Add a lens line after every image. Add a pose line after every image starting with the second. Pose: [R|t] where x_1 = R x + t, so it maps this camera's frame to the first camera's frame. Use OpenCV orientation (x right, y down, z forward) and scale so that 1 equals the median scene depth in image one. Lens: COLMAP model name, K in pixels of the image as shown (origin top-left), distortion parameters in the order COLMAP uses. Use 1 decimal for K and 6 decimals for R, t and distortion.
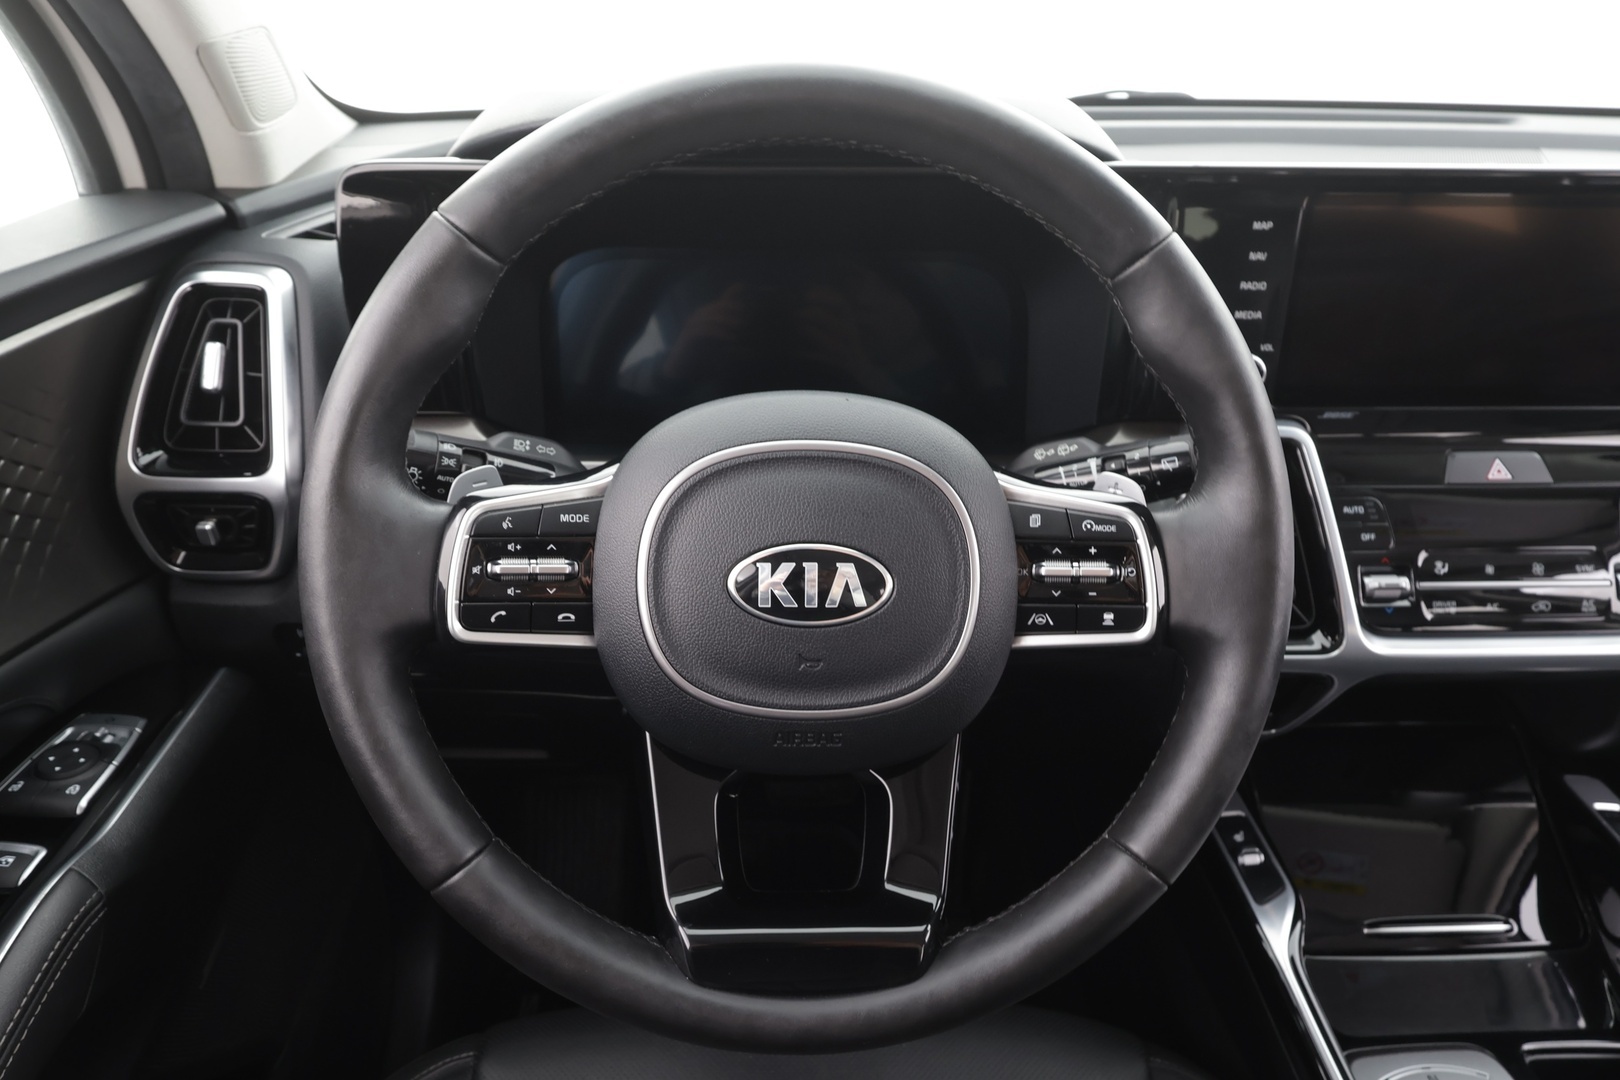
lens RADIAL K [[1008.2, 0, 810.1], [0, 1008.2, 543.6], [0, 0, 1]] dist [-0.002412, -0.002779]
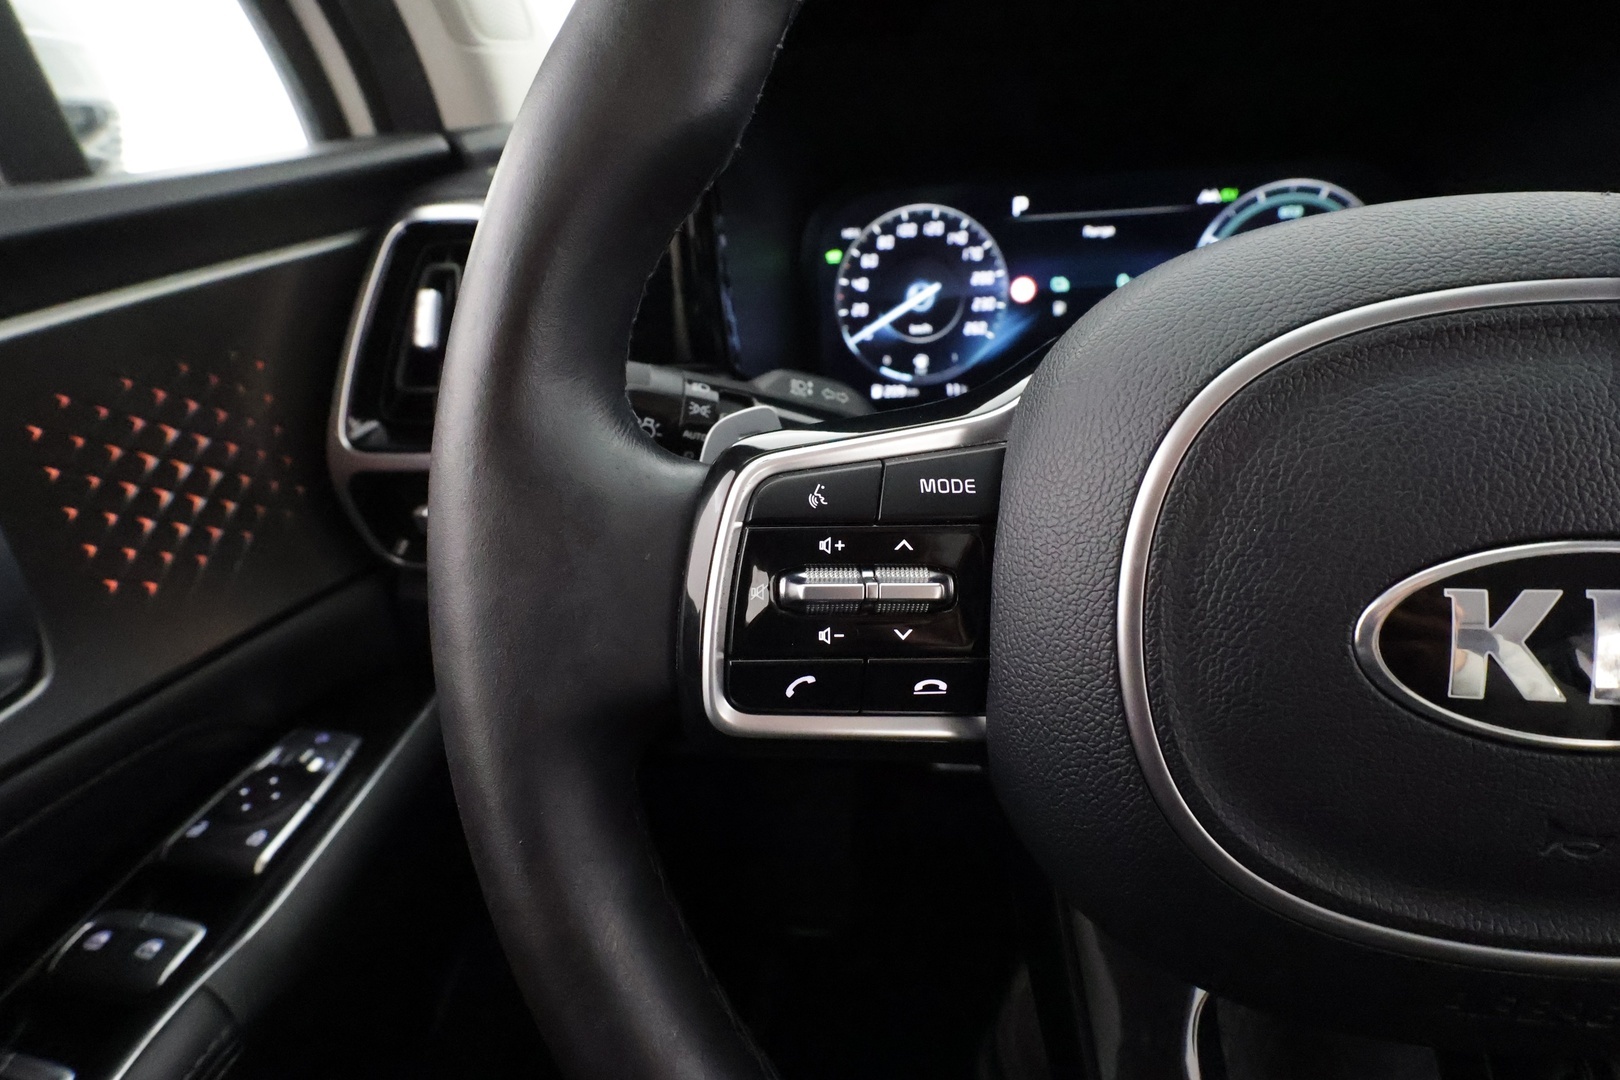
lens RADIAL K [[745.1, 0, 807.2], [0, 745.1, 534.7], [0, 0, 1]] dist [0.001811, -0.001524]
pose [[0.981149, -0.001116, -0.193249, -0.184003], [0.003956, 0.999890, 0.014314, -0.005456], [0.193211, -0.014809, 0.981045, 0.502581]]
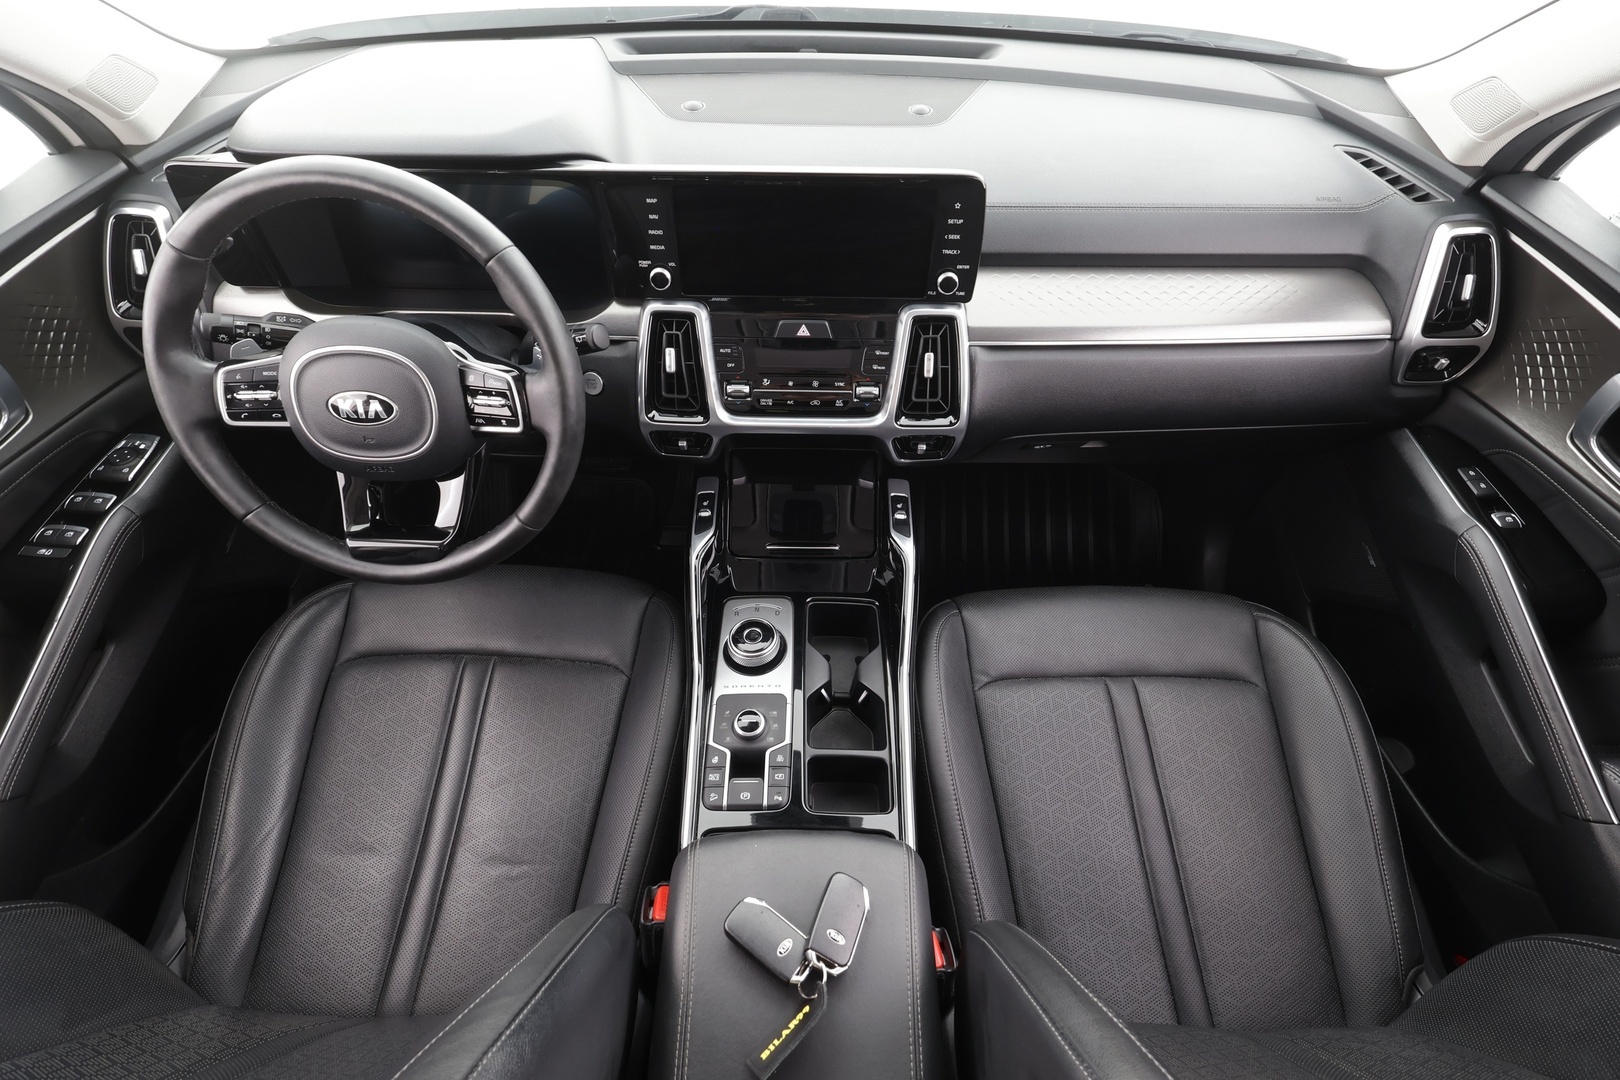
lens RADIAL K [[745.1, 0, 805.0], [0, 745.1, 538.2], [0, 0, 1]] dist [0.001811, -0.001524]
pose [[0.998818, 0.035966, -0.032681, 0.859279], [-0.021238, 0.927940, 0.372125, -0.271843], [0.043710, -0.370992, 0.927607, -0.551097]]
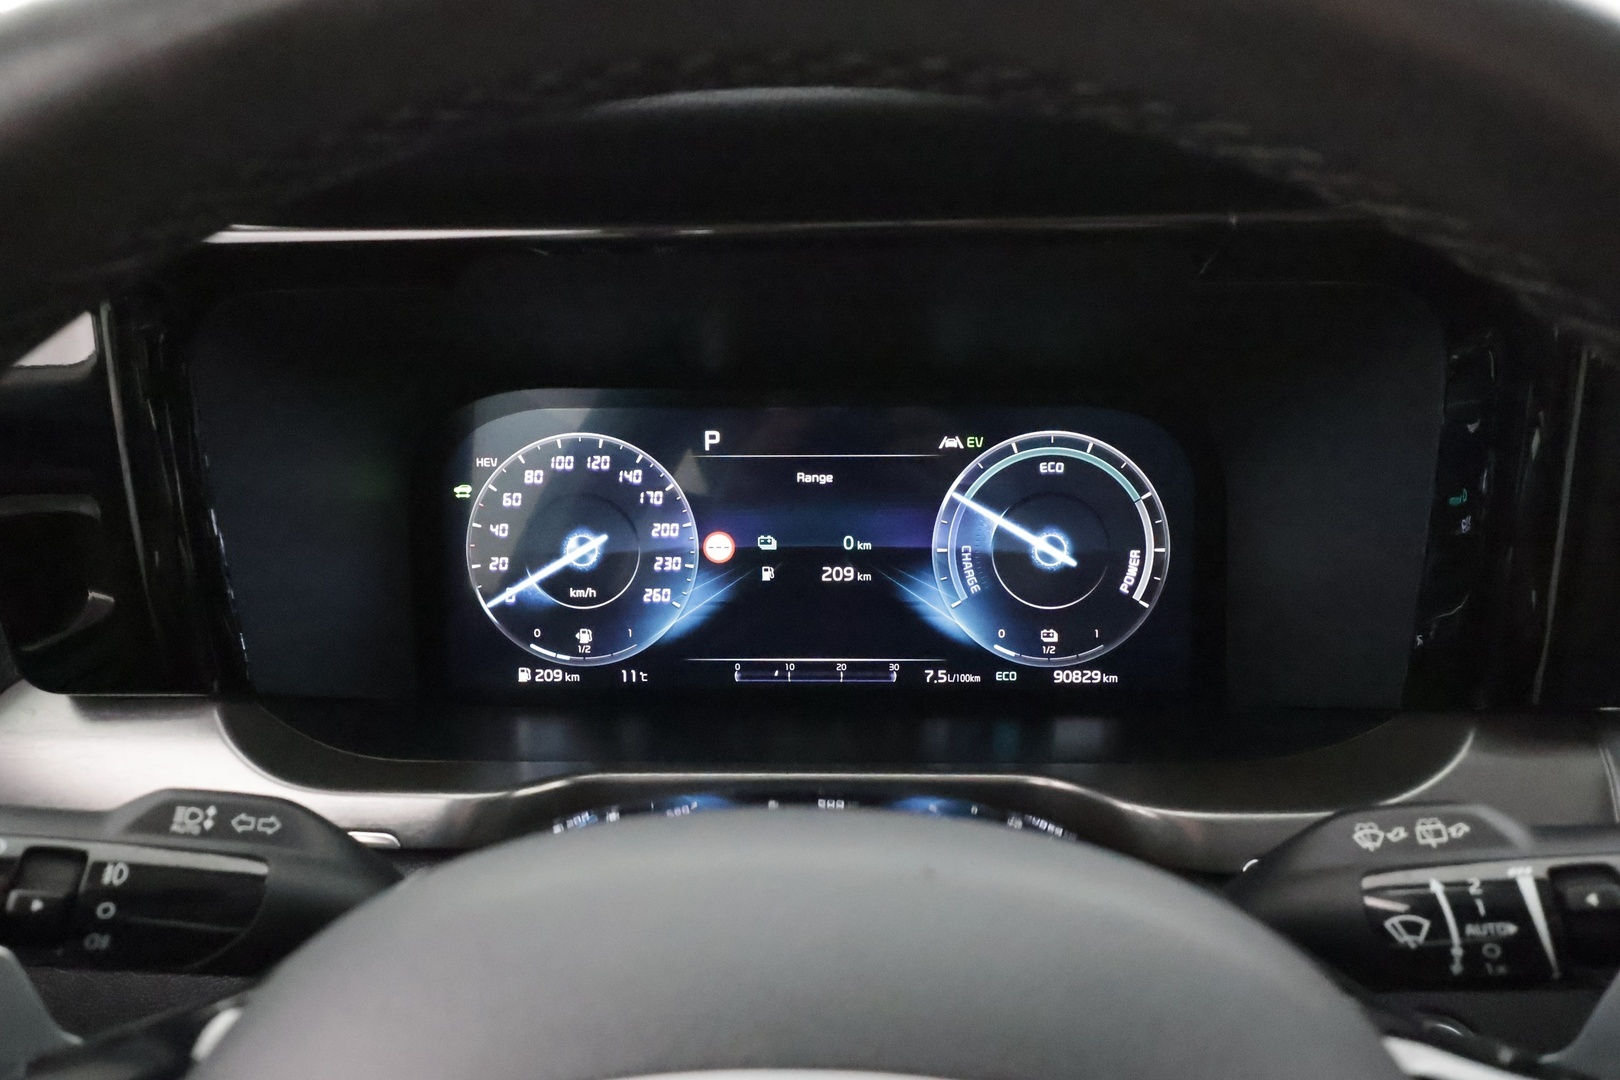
lens RADIAL K [[1008.2, 0, 793.2], [0, 1008.2, 537.8], [0, 0, 1]] dist [-0.002412, -0.002779]
pose [[0.997217, -0.005042, -0.074378, 0.014456], [-0.005335, 0.990327, -0.138650, -0.159826], [0.074358, 0.138661, 0.987544, 0.555197]]
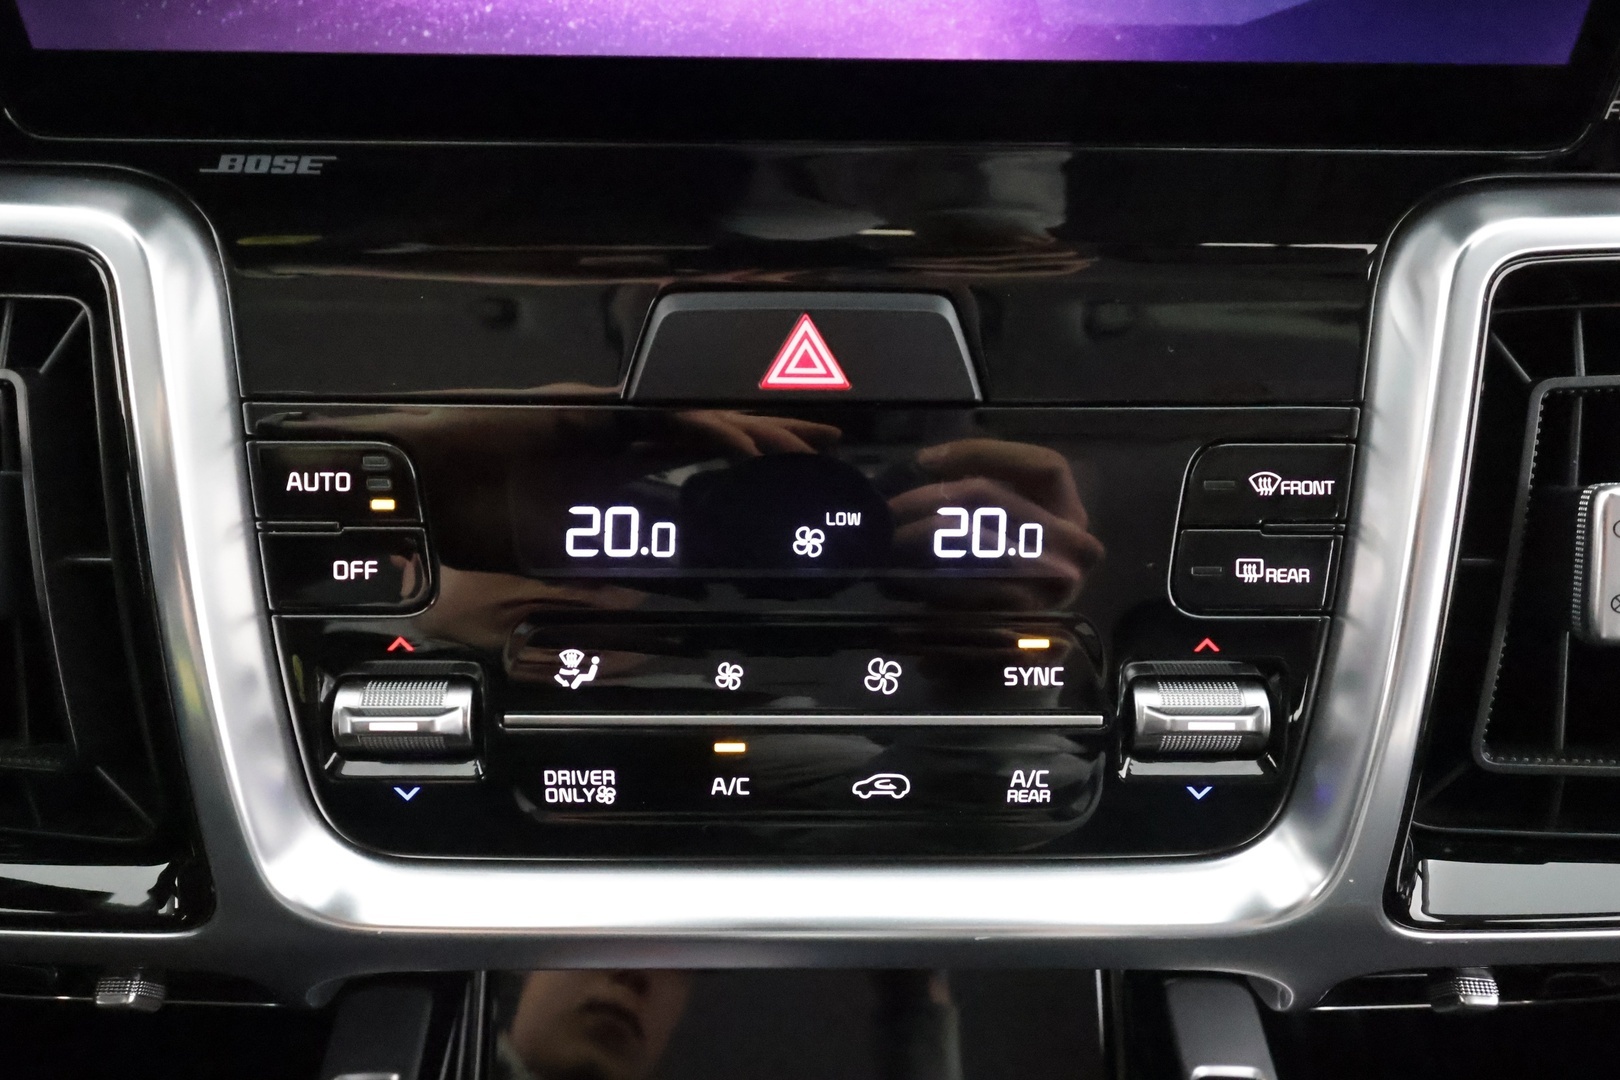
lens RADIAL K [[1119.3, 0, 800.7], [0, 1119.3, 546.7], [0, 0, 1]] dist [0.000973, 0.004409]
pose [[0.999777, 0.018217, -0.010720, 0.789163], [-0.015081, 0.970137, 0.242086, -0.114786], [0.014810, -0.241871, 0.970195, 0.744789]]
